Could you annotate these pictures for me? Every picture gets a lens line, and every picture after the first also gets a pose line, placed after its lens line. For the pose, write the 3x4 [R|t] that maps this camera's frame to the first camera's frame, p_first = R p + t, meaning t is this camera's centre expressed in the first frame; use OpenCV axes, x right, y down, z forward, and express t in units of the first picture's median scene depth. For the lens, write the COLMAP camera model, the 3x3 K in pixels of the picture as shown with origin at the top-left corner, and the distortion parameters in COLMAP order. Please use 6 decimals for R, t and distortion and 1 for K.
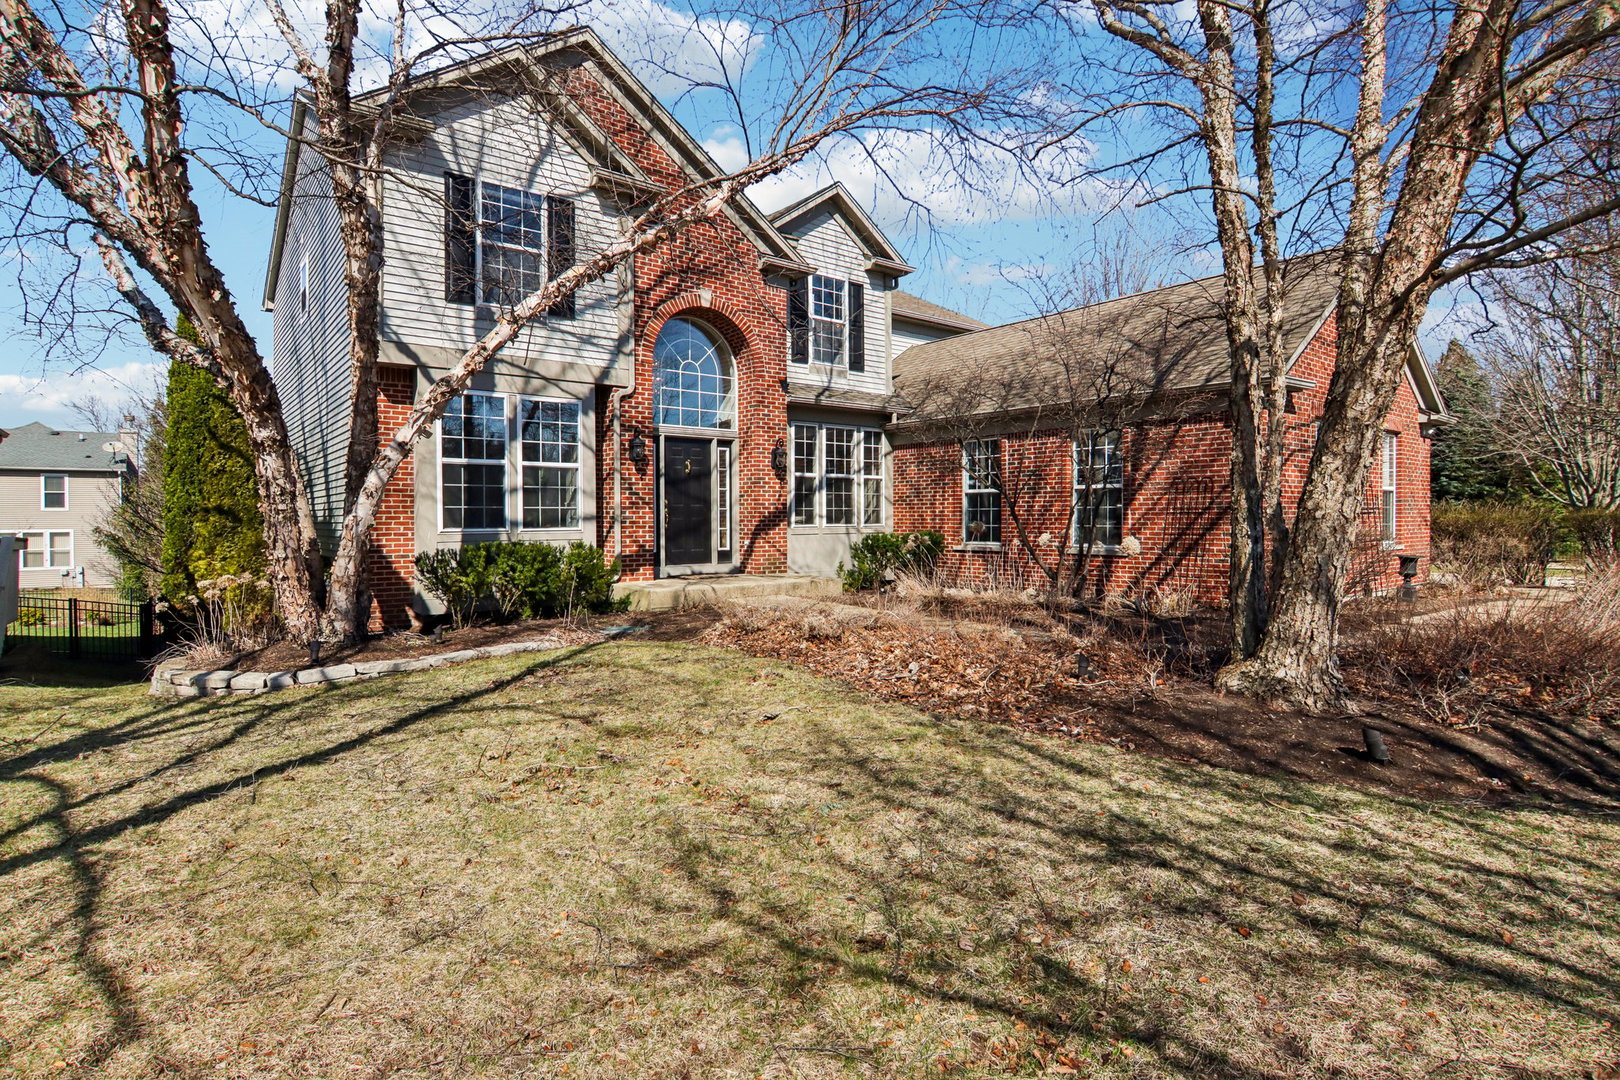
lens RADIAL K [[829.9, 0, 808.6], [0, 829.9, 528.9], [0, 0, 1]] dist [-0.018576, -0.002012]
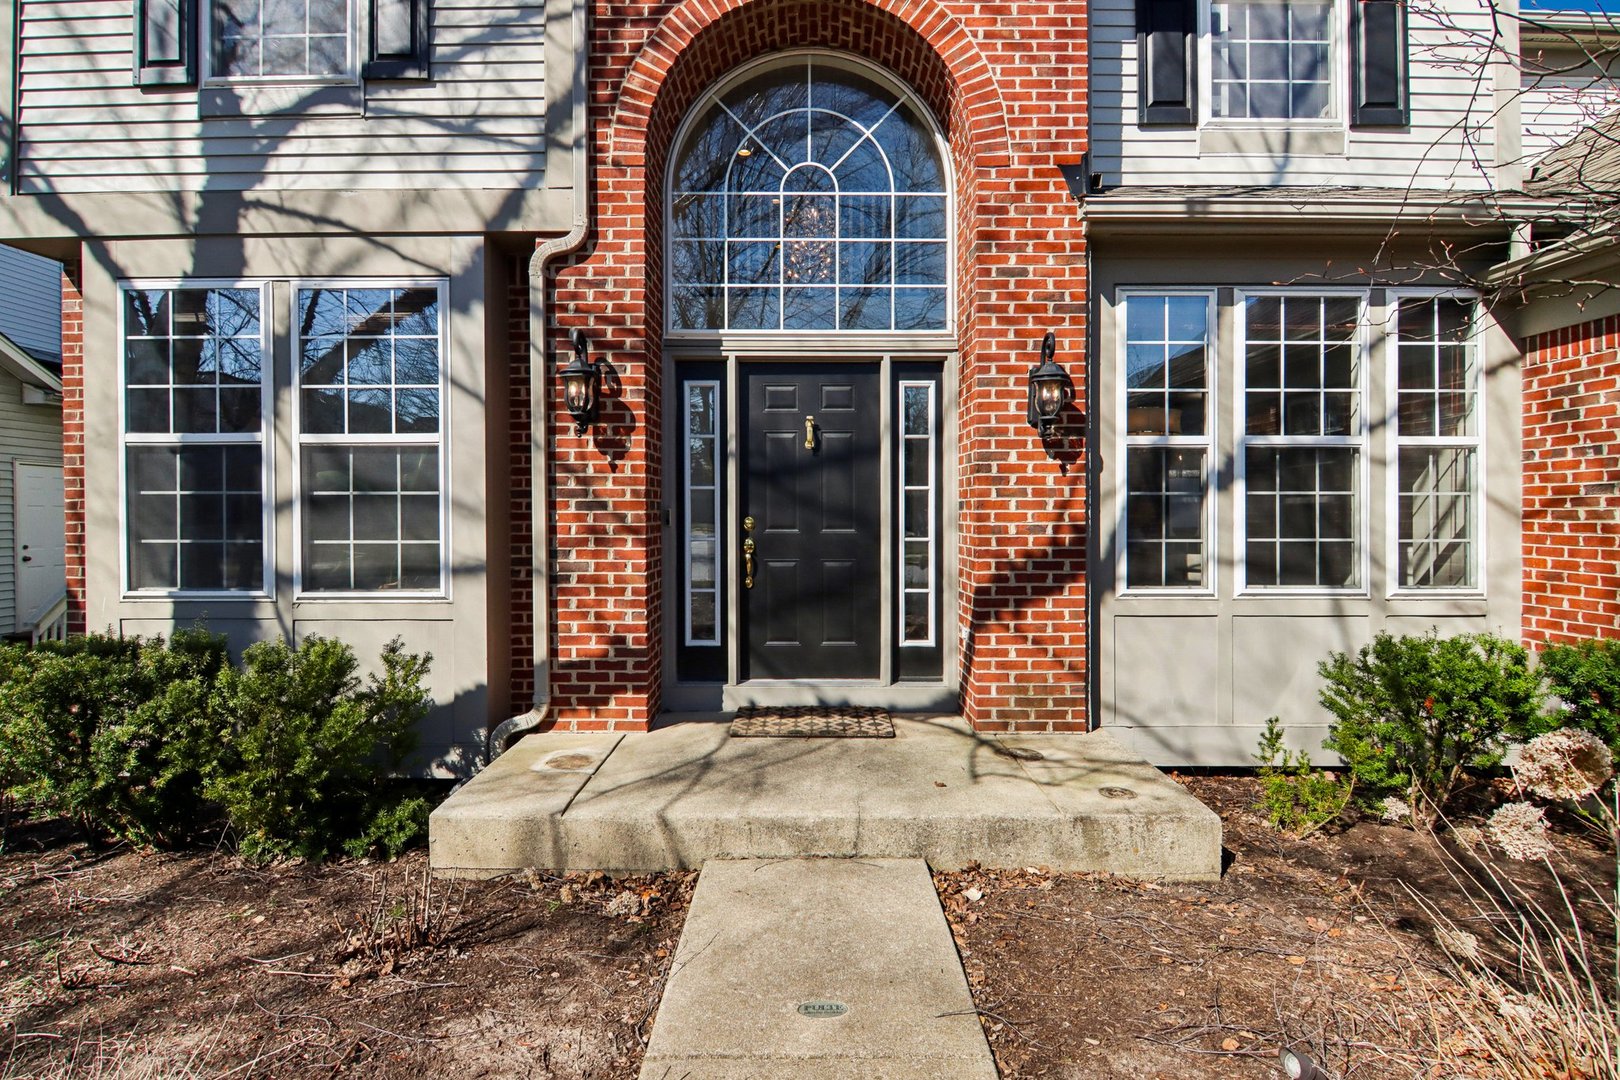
lens RADIAL K [[829.9, 0, 810.5], [0, 829.9, 527.7], [0, 0, 1]] dist [-0.018576, -0.002012]
pose [[0.775656, 0.009279, -0.631088, 0.107217], [-0.011719, 0.999931, 0.000298, -0.031159], [0.631048, 0.007164, 0.775711, 0.714177]]
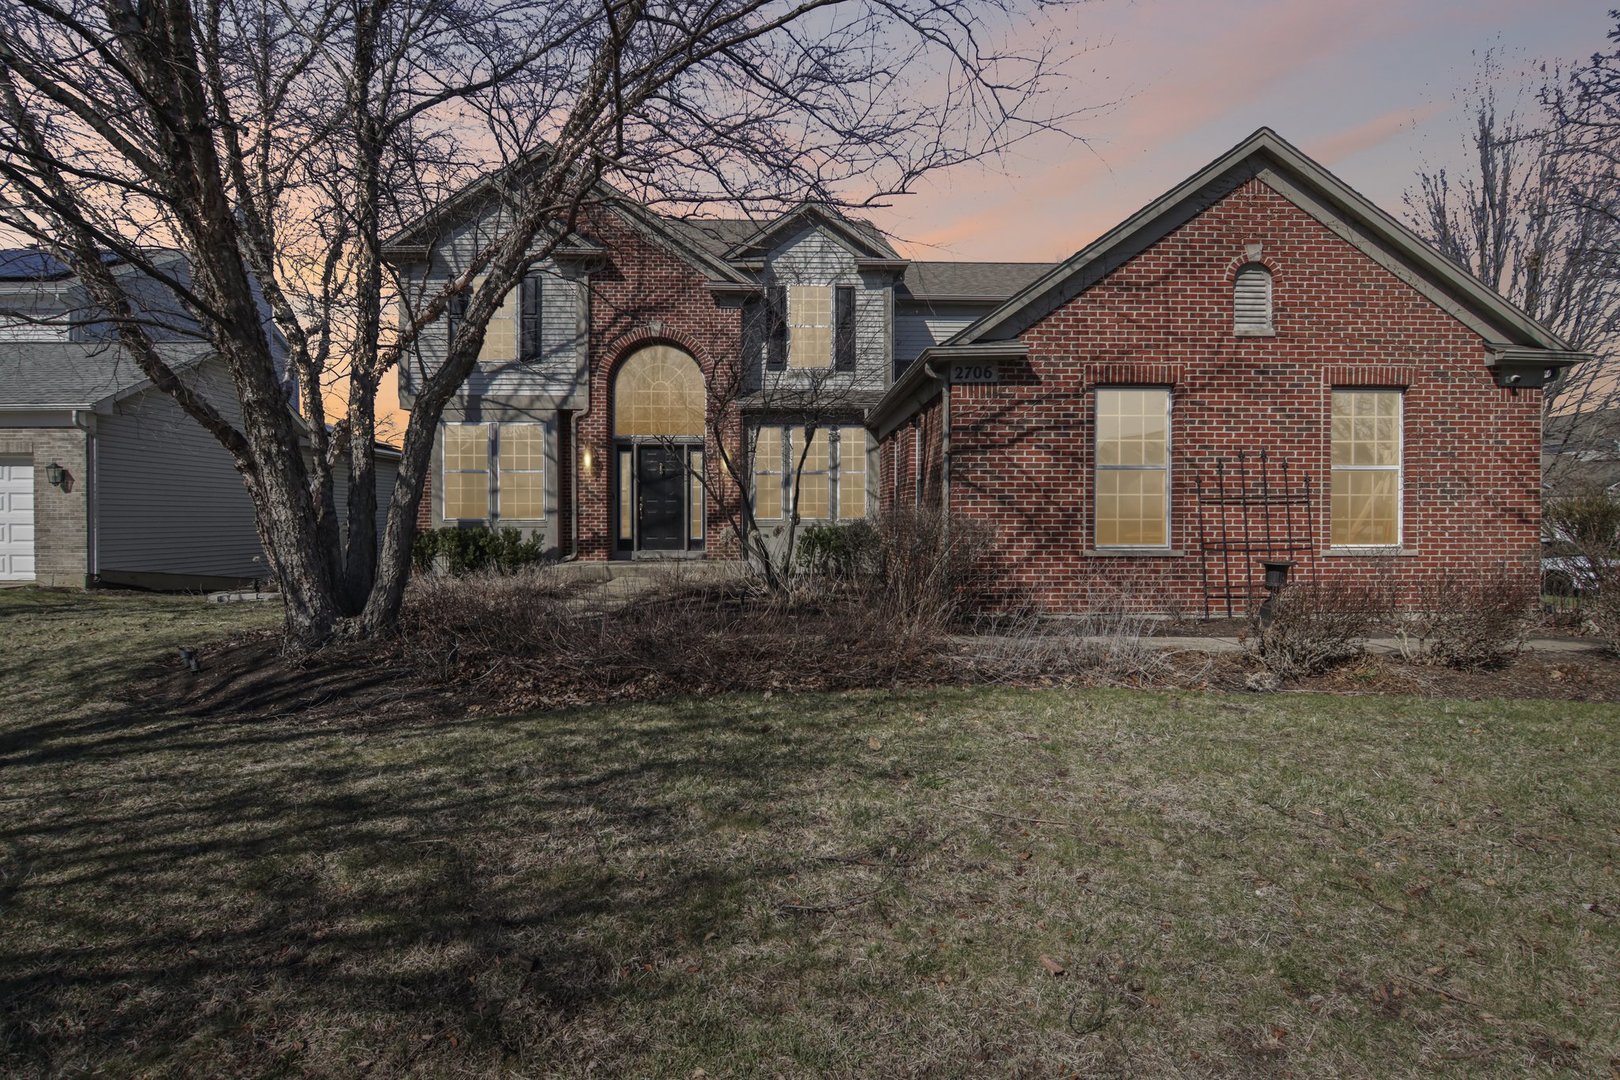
lens RADIAL K [[829.9, 0, 806.3], [0, 829.9, 529.1], [0, 0, 1]] dist [-0.018576, -0.002012]
pose [[0.799766, 0.008032, -0.600259, 0.770074], [-0.011693, 0.999929, -0.002199, 0.012258], [0.600198, 0.008778, 0.799803, 0.167877]]
